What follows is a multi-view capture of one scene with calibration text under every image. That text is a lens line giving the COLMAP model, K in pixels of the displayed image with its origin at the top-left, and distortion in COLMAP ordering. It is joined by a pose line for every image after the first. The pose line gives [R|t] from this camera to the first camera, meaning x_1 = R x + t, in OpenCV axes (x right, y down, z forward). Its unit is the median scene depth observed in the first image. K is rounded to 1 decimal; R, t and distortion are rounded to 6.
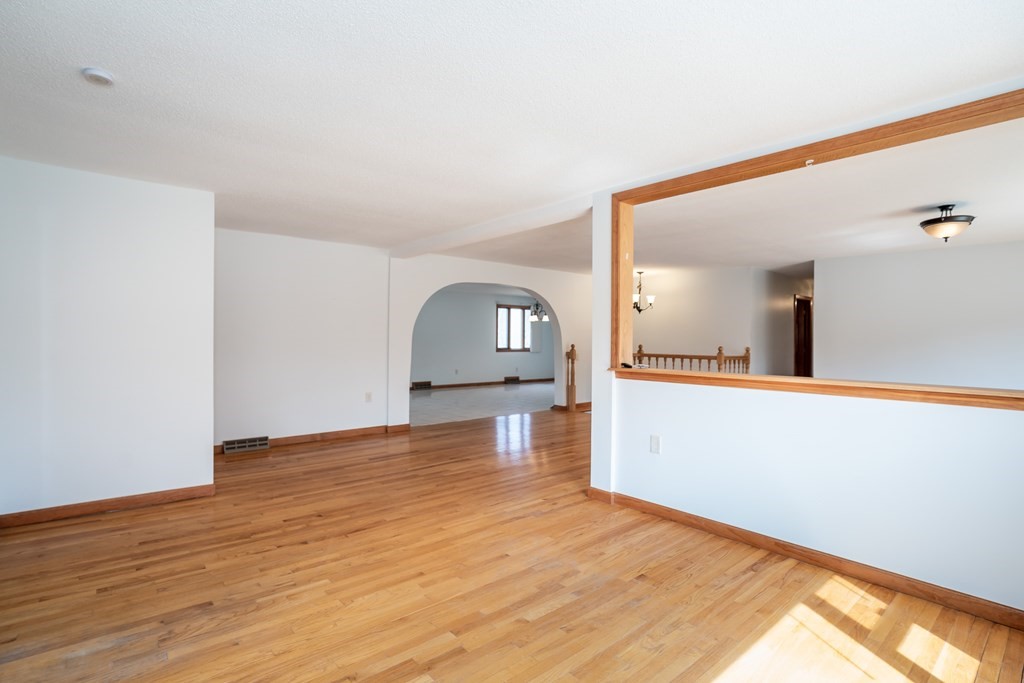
lens RADIAL K [[479.8, 0, 506.4], [0, 479.8, 355.6], [0, 0, 1]] dist [-0.037291, 0.009716]
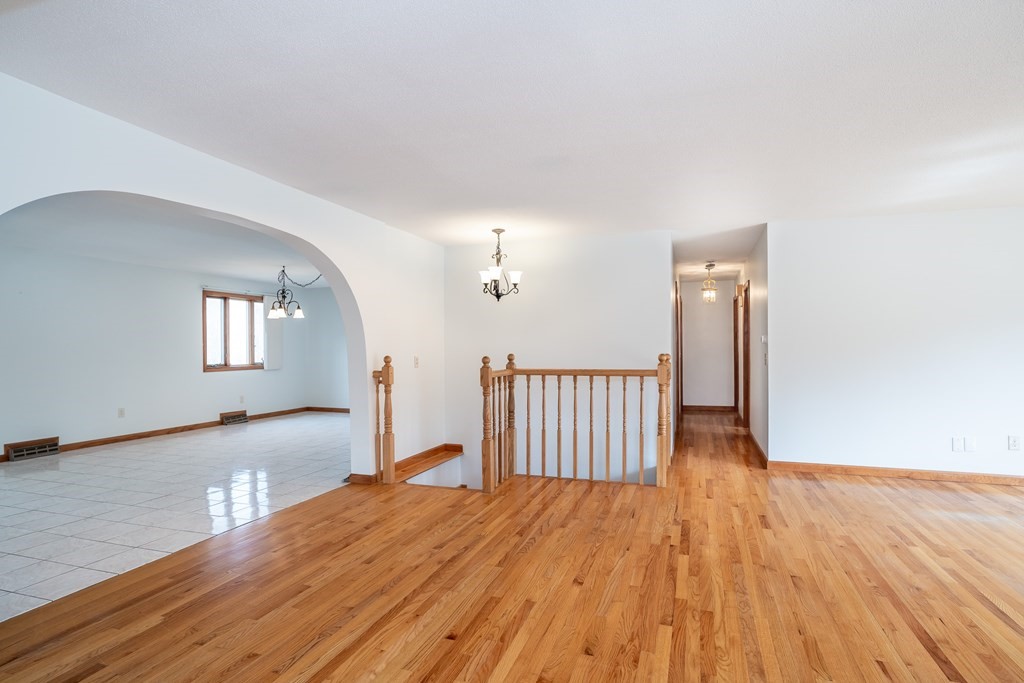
lens RADIAL K [[530.1, 0, 516.2], [0, 530.1, 351.9], [0, 0, 1]] dist [-0.033859, 0.008554]
pose [[0.856457, -0.015383, 0.515990, -0.042876], [0.029956, 0.999353, -0.019928, -0.012679], [-0.515349, 0.032524, 0.856363, 0.448736]]
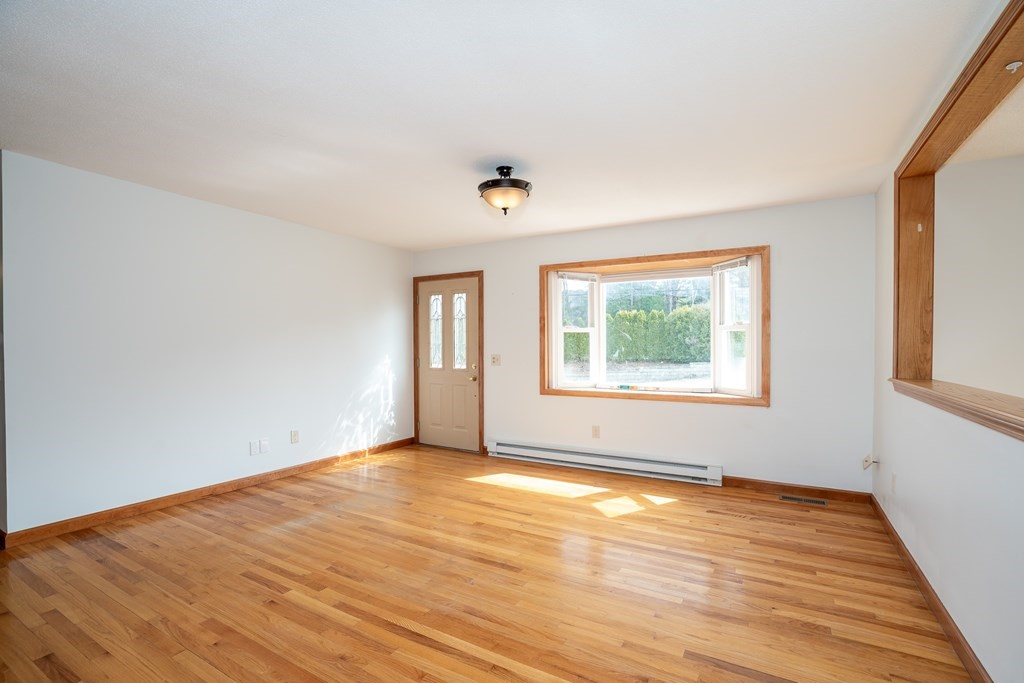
lens RADIAL K [[470.5, 0, 516.4], [0, 470.5, 354.8], [0, 0, 1]] dist [-0.046394, 0.011430]
pose [[-0.343333, -0.024227, 0.938901, 0.092819], [0.032961, 0.998741, 0.037824, -0.018057], [-0.938635, 0.043934, -0.342102, 0.586143]]
